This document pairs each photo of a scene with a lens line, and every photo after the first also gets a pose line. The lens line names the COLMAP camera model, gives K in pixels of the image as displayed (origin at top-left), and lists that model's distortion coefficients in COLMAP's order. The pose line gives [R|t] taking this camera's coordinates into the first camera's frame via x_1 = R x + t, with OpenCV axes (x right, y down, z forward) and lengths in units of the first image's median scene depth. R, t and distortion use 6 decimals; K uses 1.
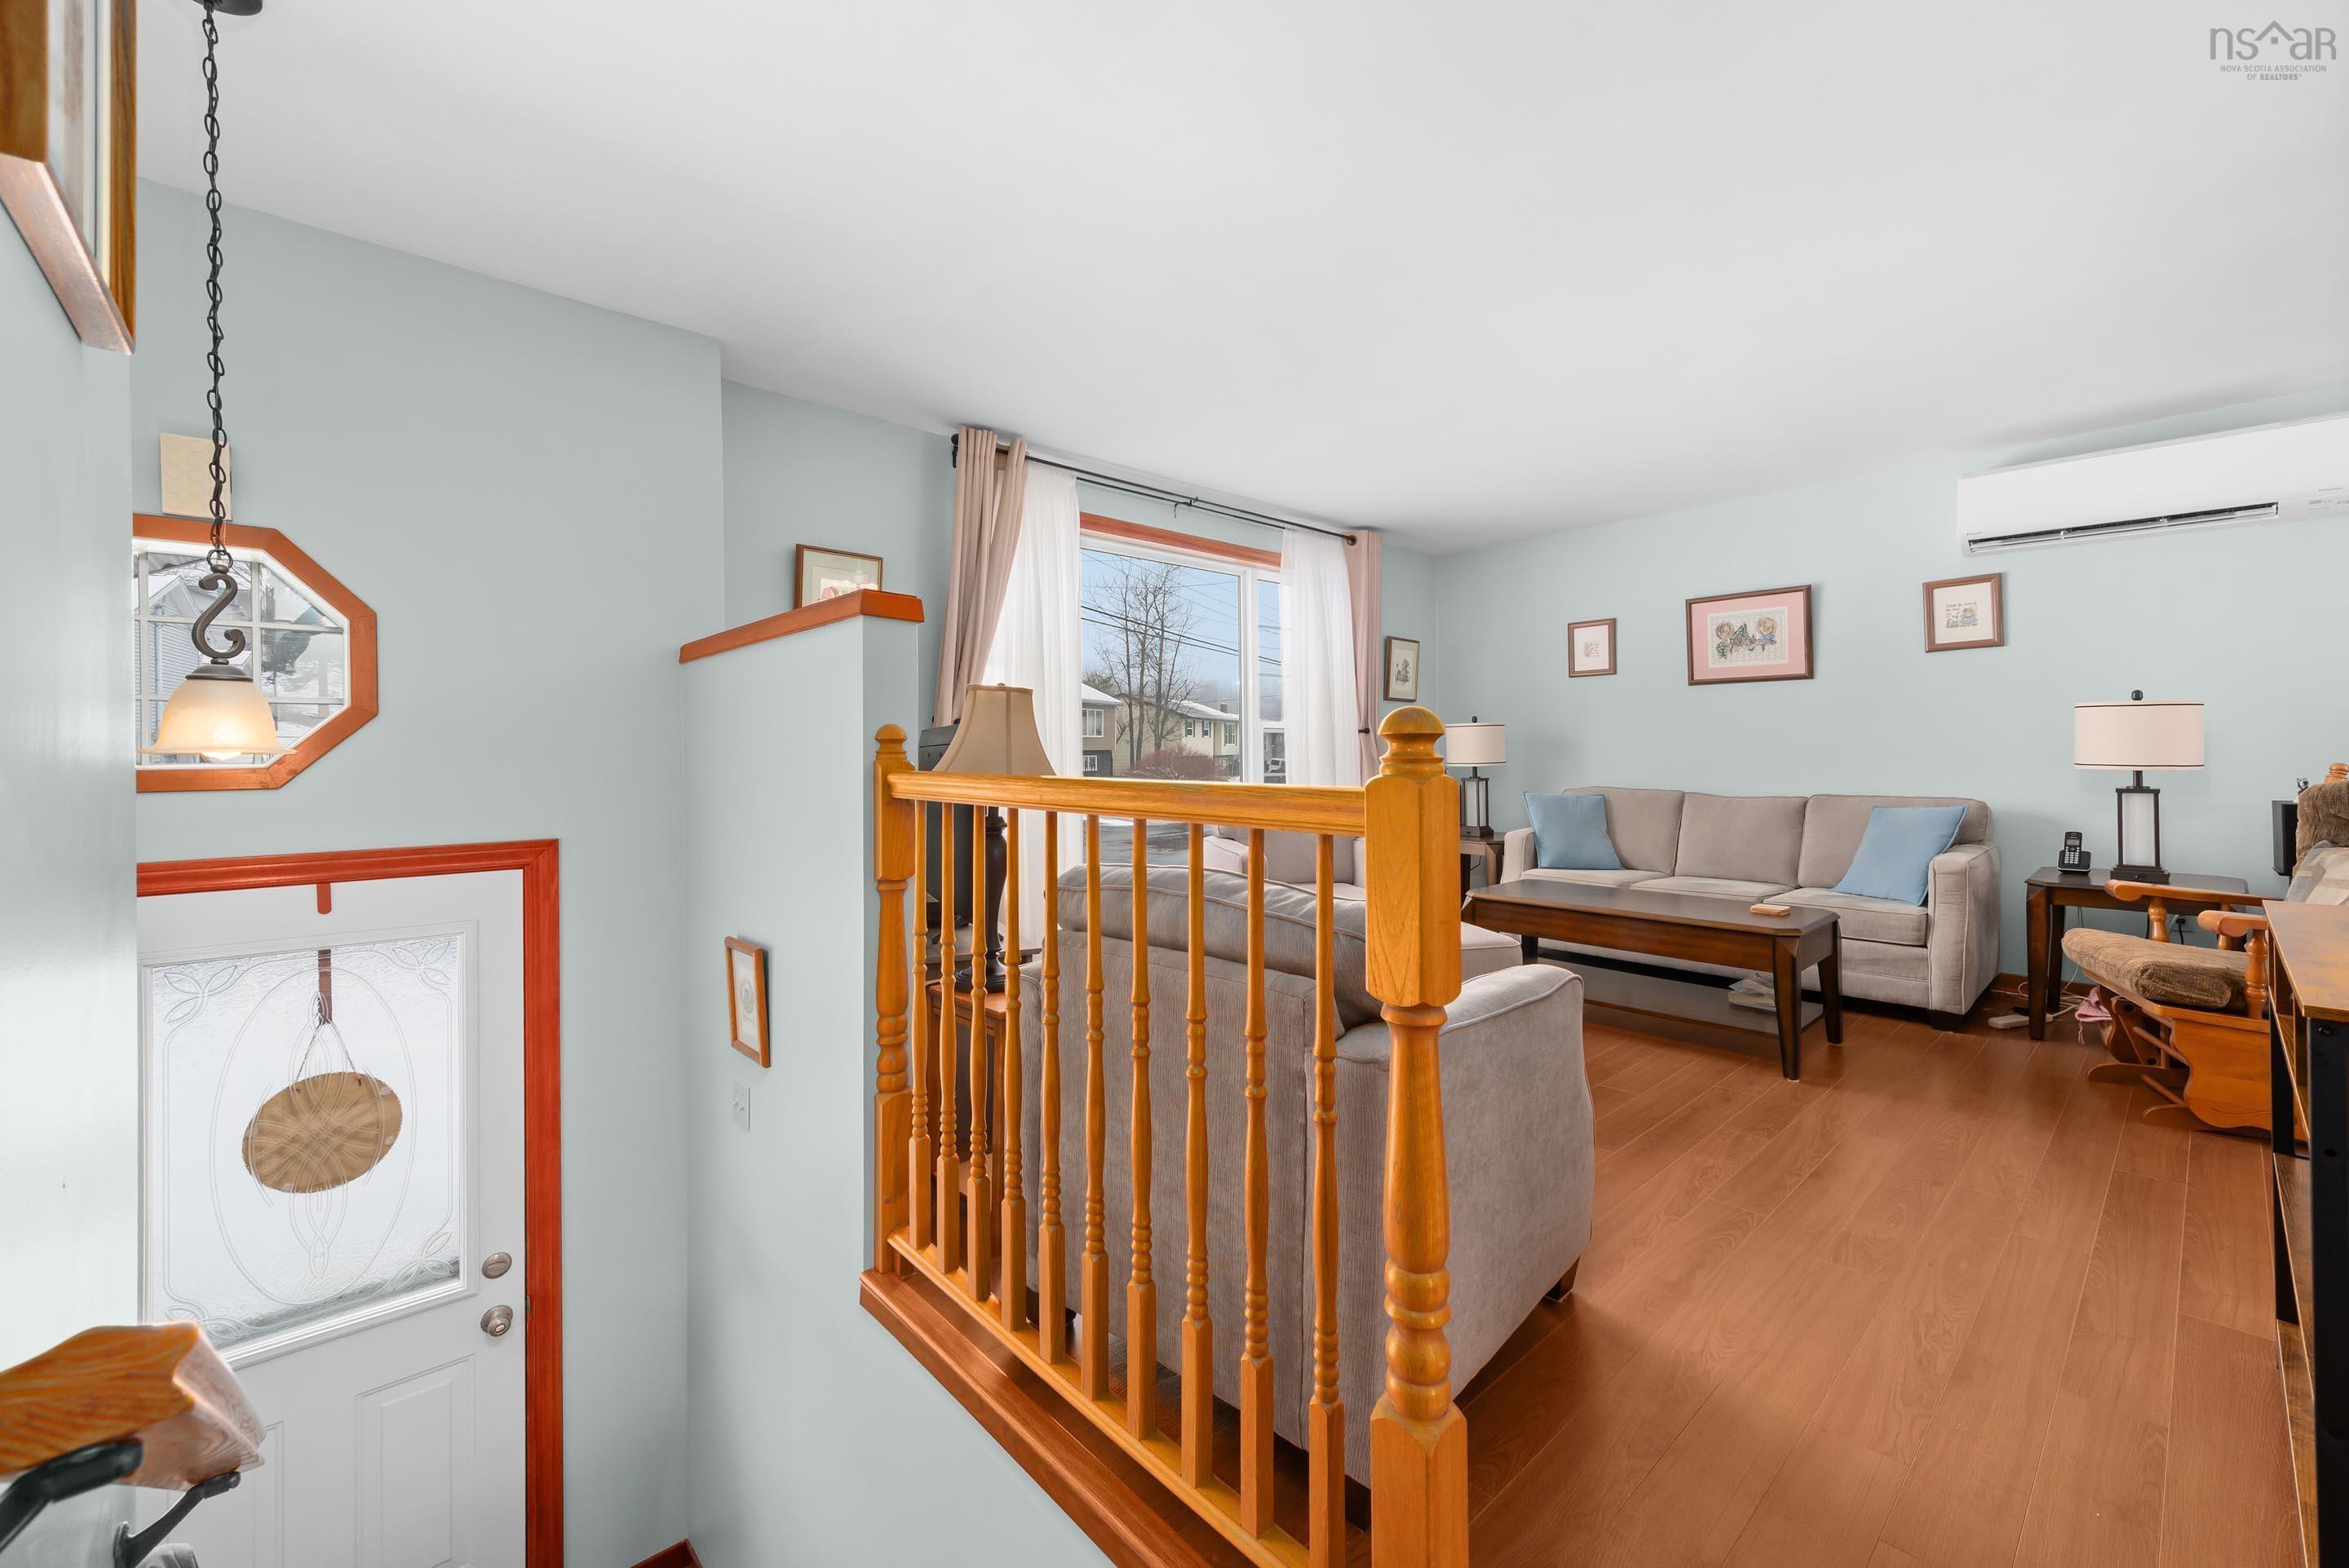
lens RADIAL K [[928.7, 0, 1171.2], [0, 928.7, 745.6], [0, 0, 1]] dist [0.010450, -0.004384]
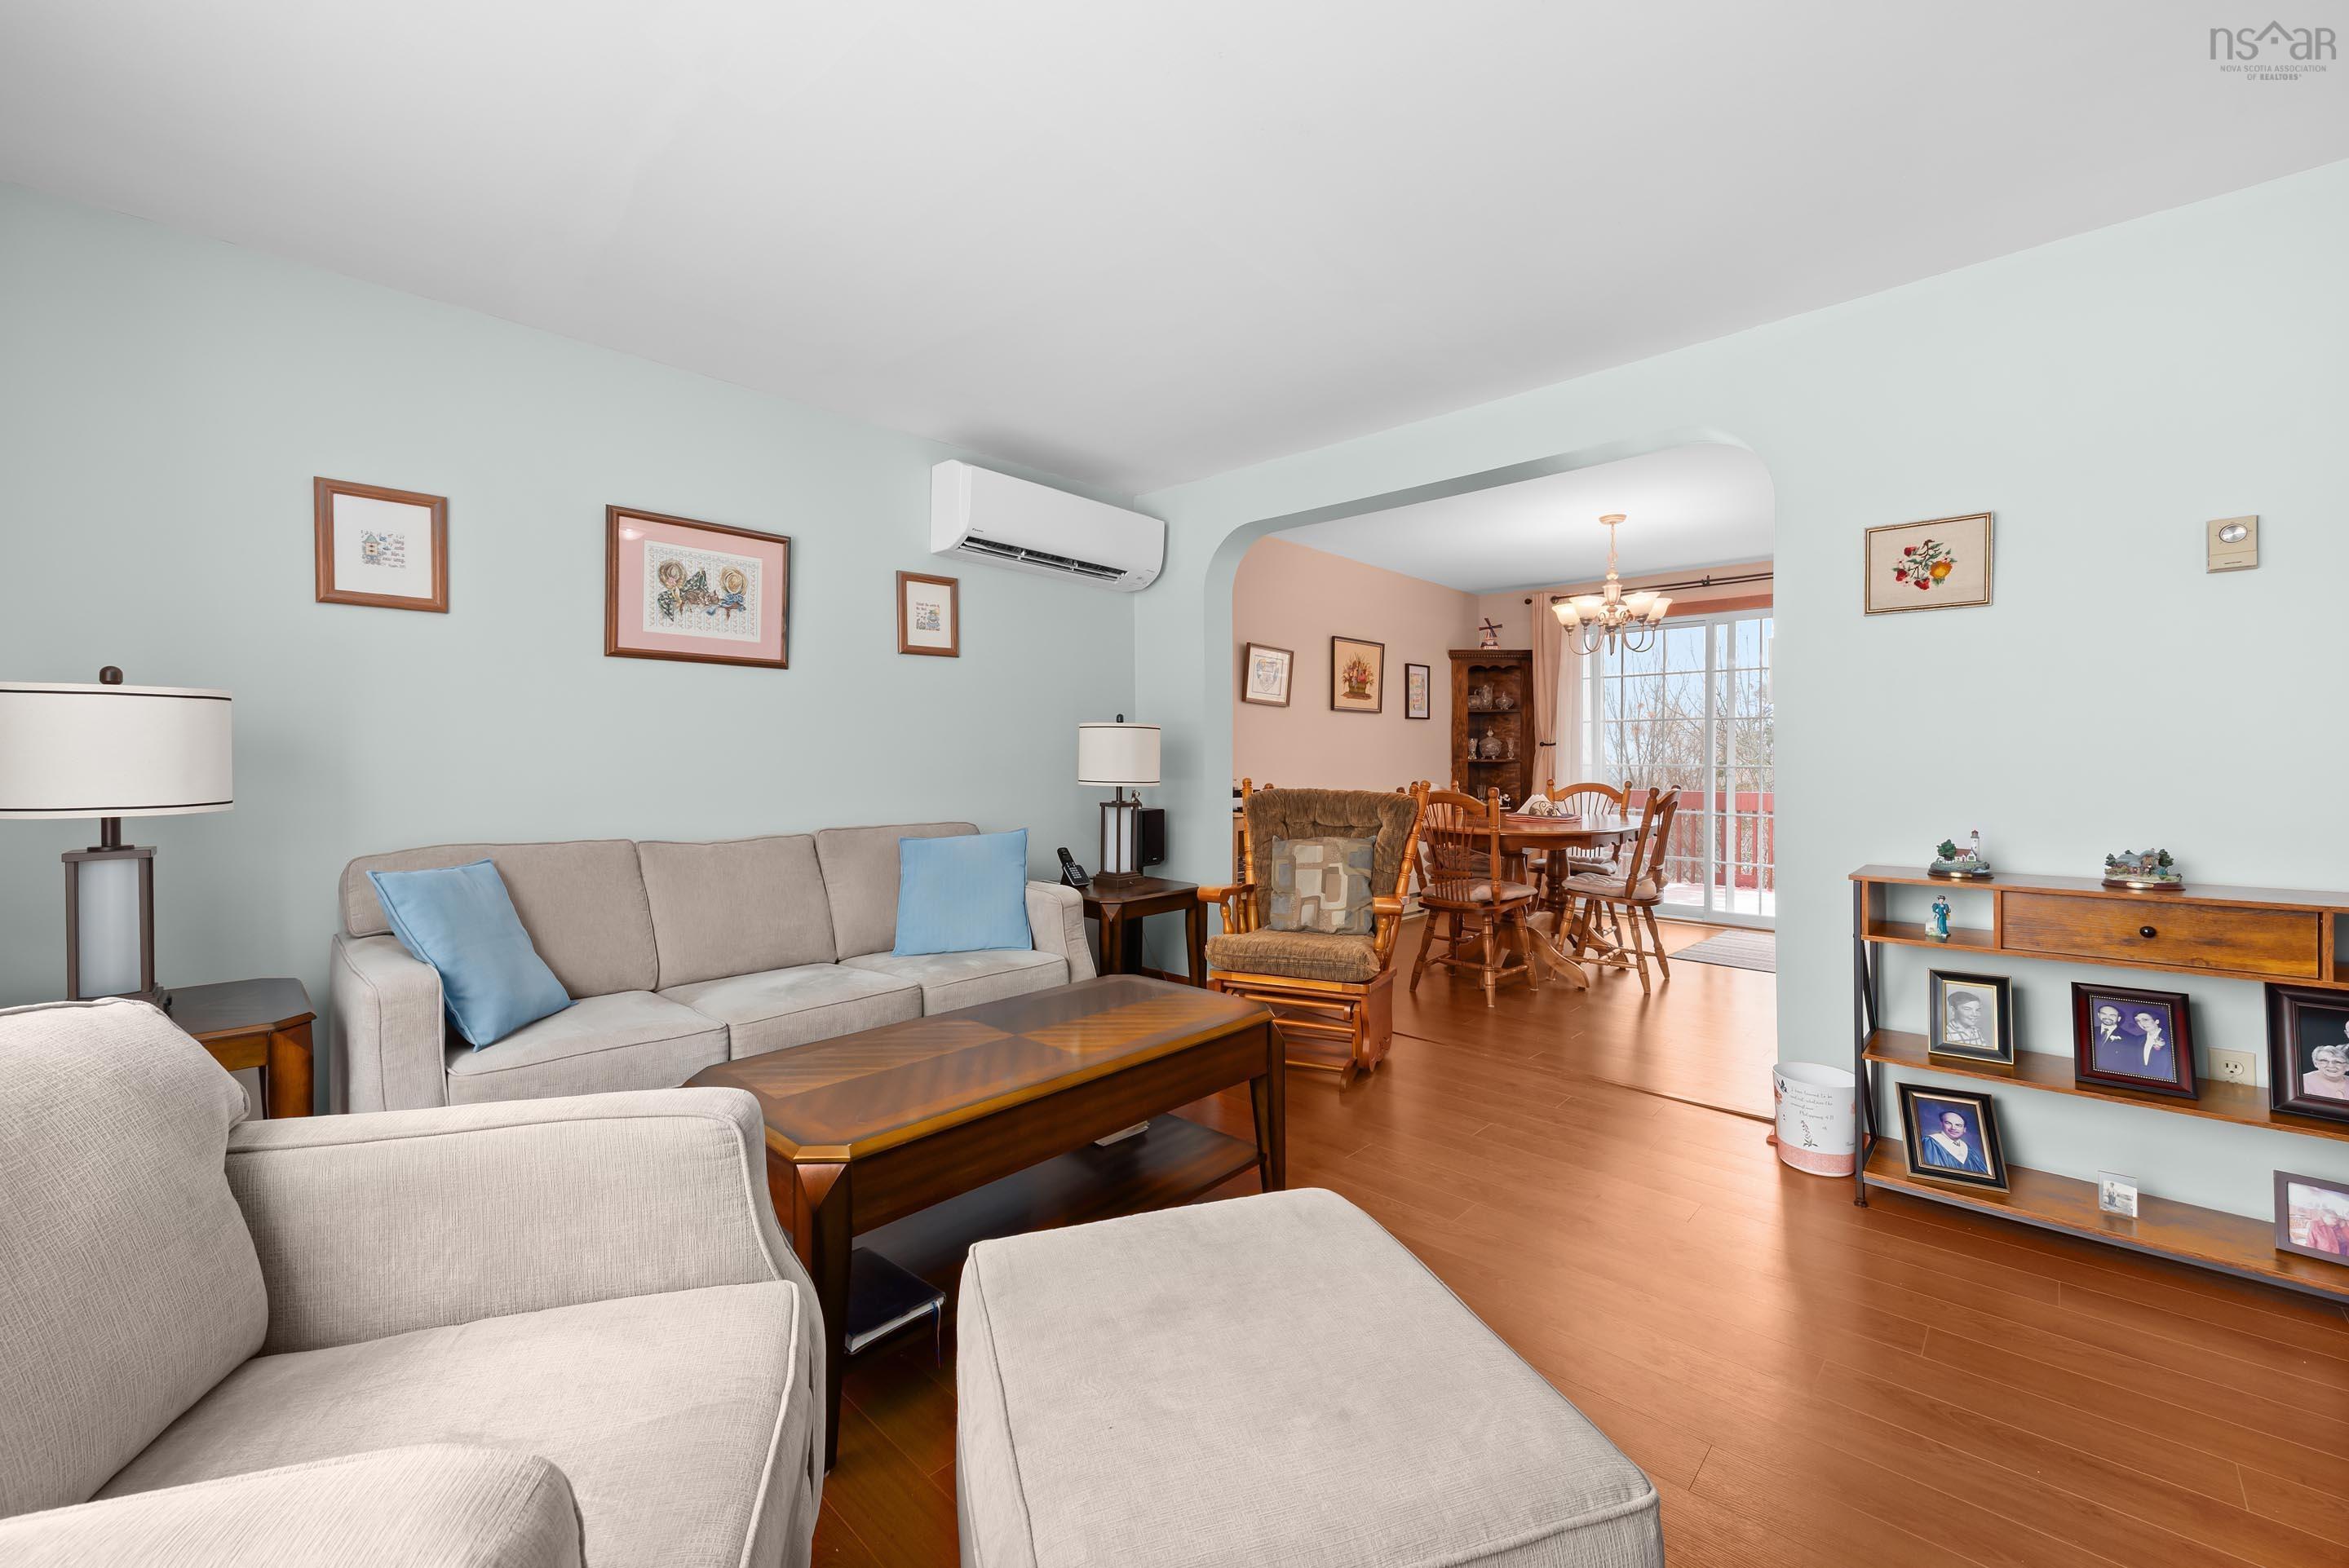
lens RADIAL K [[910.6, 0, 1172.9], [0, 910.6, 769.2], [0, 0, 1]] dist [0.002155, -0.000198]
pose [[-0.070984, 0.000829, 0.997477, -0.040856], [-0.004963, 0.999987, -0.001184, 0.006193], [-0.997465, -0.005035, -0.070979, 0.893695]]
